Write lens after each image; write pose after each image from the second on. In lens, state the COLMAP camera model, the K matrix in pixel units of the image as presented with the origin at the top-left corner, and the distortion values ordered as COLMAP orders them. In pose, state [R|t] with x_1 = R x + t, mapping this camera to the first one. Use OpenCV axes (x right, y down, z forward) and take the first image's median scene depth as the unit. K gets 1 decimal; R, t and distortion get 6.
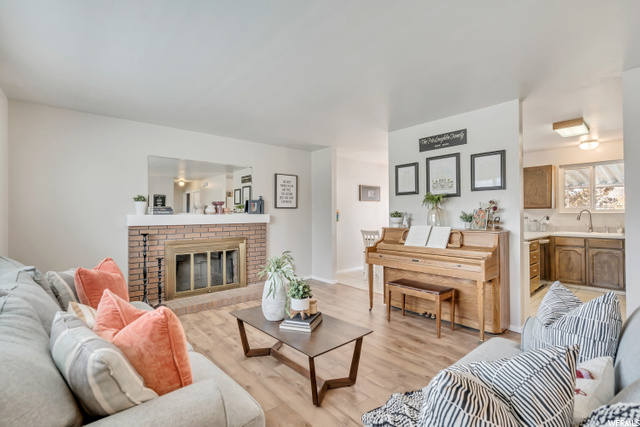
lens RADIAL K [[292.3, 0, 316.3], [0, 292.3, 207.1], [0, 0, 1]] dist [0.001193, 0.000164]
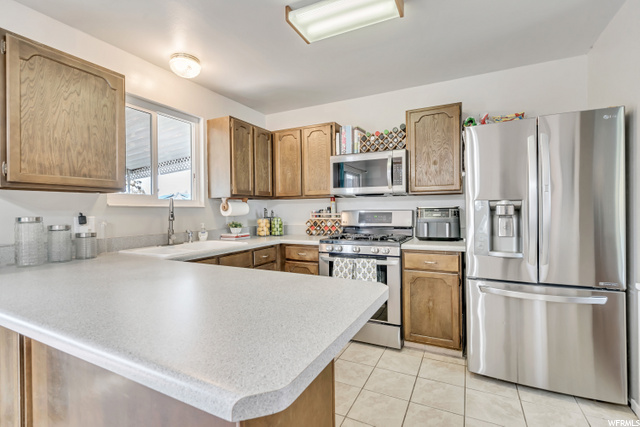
lens RADIAL K [[298.4, 0, 317.0], [0, 298.4, 208.7], [0, 0, 1]] dist [-0.027599, 0.000069]
pose [[-0.385511, 0.001220, 0.922702, 0.384015], [-0.018485, 0.999788, -0.009045, 0.025823], [-0.922518, -0.020543, -0.385407, 0.979758]]
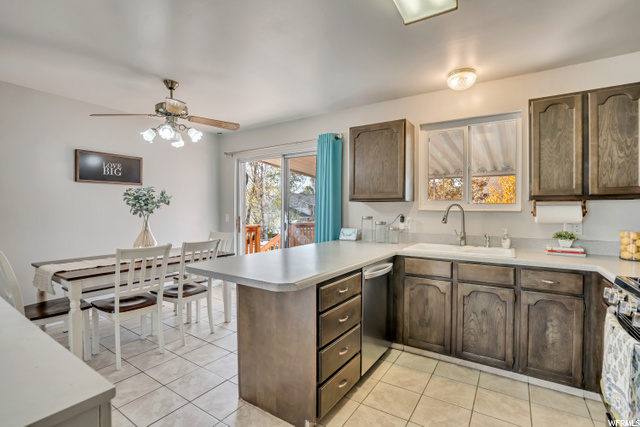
lens RADIAL K [[298.4, 0, 317.0], [0, 298.4, 208.7], [0, 0, 1]] dist [-0.027599, 0.000069]
pose [[0.962043, -0.000708, 0.272897, 0.534338], [-0.006222, 0.999680, 0.024529, 0.006190], [-0.272827, -0.025296, 0.961731, 0.554102]]
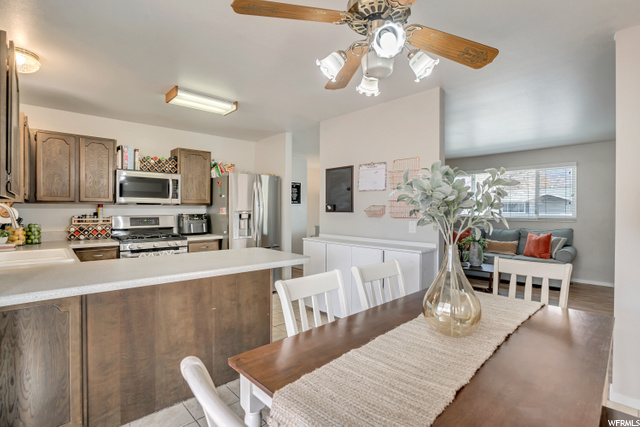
lens RADIAL K [[315.2, 0, 320.0], [0, 315.2, 213.5], [0, 0, 1]] dist [0.000089, 0.000092]
pose [[-0.998352, -0.008777, -0.056705, 0.493062], [-0.007644, 0.999768, -0.020152, 0.028885], [0.056869, -0.019686, -0.998188, 1.498659]]
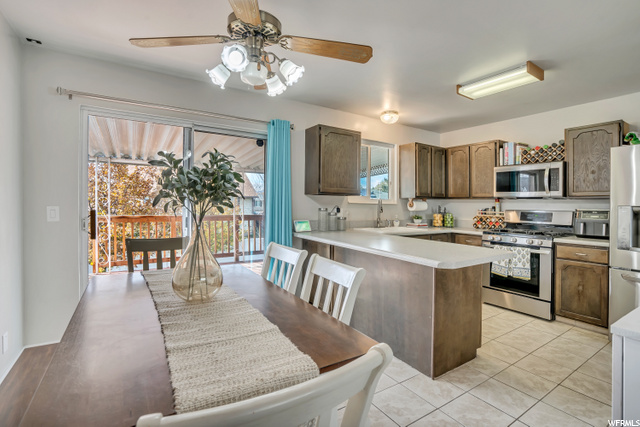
lens RADIAL K [[303.1, 0, 319.3], [0, 303.1, 197.1], [0, 0, 1]] dist [-0.018990, 0.000400]
pose [[0.136346, 0.016202, 0.990529, 0.089804], [-0.044020, 0.998978, -0.010281, 0.019389], [-0.989683, -0.042202, 0.136920, 1.065364]]
